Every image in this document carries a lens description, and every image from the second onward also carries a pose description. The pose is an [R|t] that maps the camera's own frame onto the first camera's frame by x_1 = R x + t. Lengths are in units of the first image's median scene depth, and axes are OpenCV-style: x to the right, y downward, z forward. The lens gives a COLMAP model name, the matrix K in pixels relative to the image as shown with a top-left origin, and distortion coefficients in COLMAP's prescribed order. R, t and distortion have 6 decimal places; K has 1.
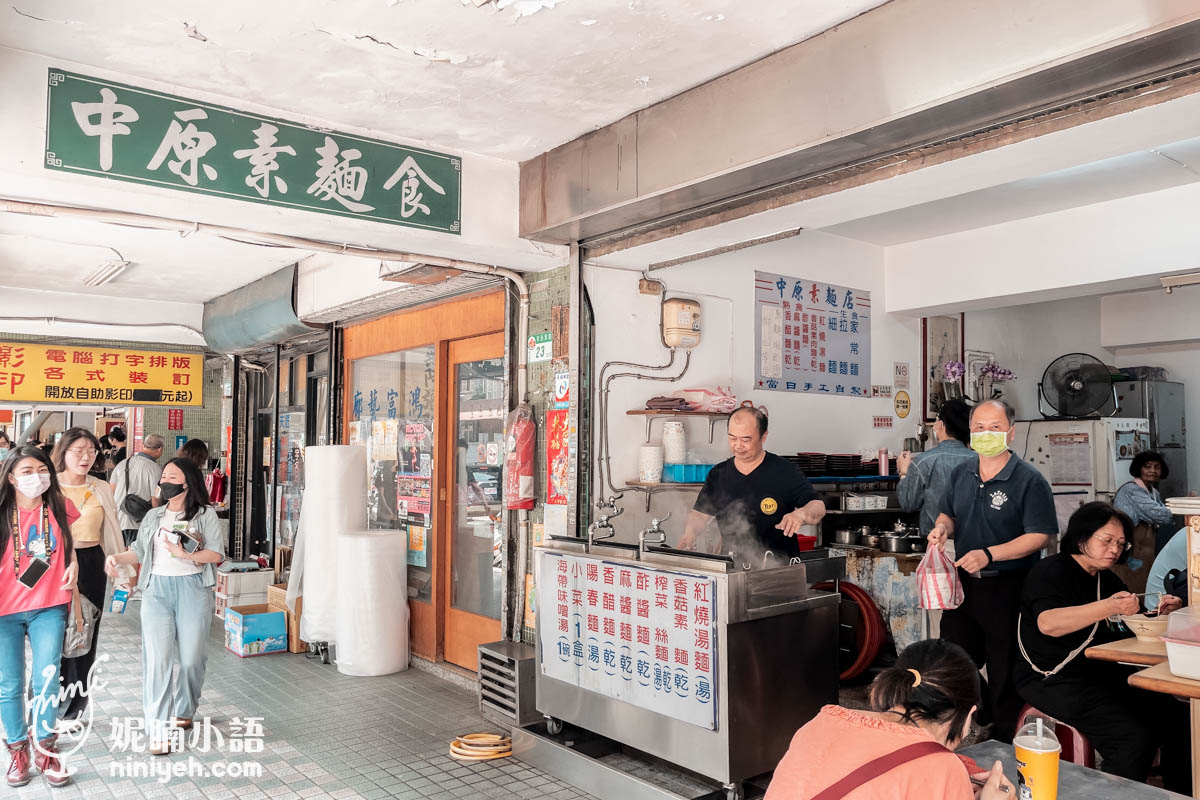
lens RADIAL K [[893.0, 0, 534.0], [0, 893.0, 396.4], [0, 0, 1]] dist [-0.121798, 0.111972]
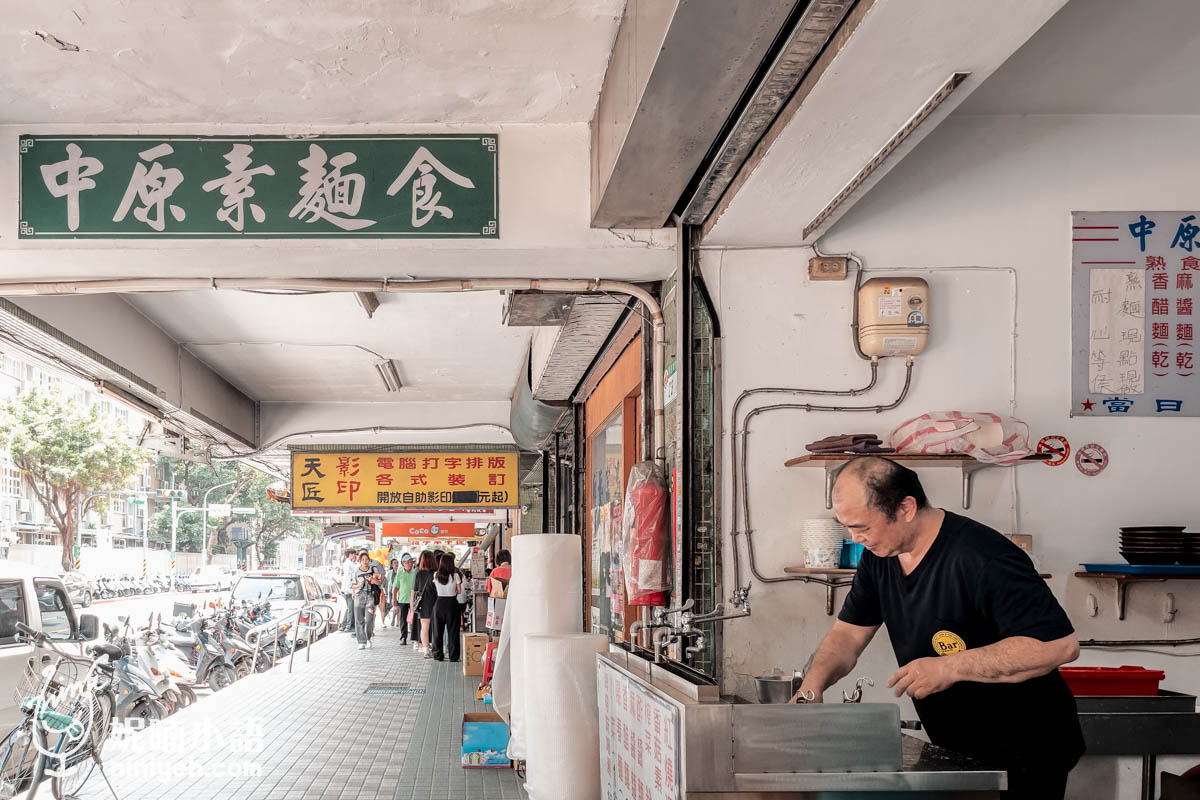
lens RADIAL K [[870.6, 0, 599.7], [0, 870.6, 549.7], [0, 0, 1]] dist [-0.000484, -0.008574]
pose [[0.807979, -0.018541, -0.588920, 0.418783], [0.034921, 0.999255, 0.016451, 0.074807], [0.588176, -0.033858, 0.808024, 0.443064]]
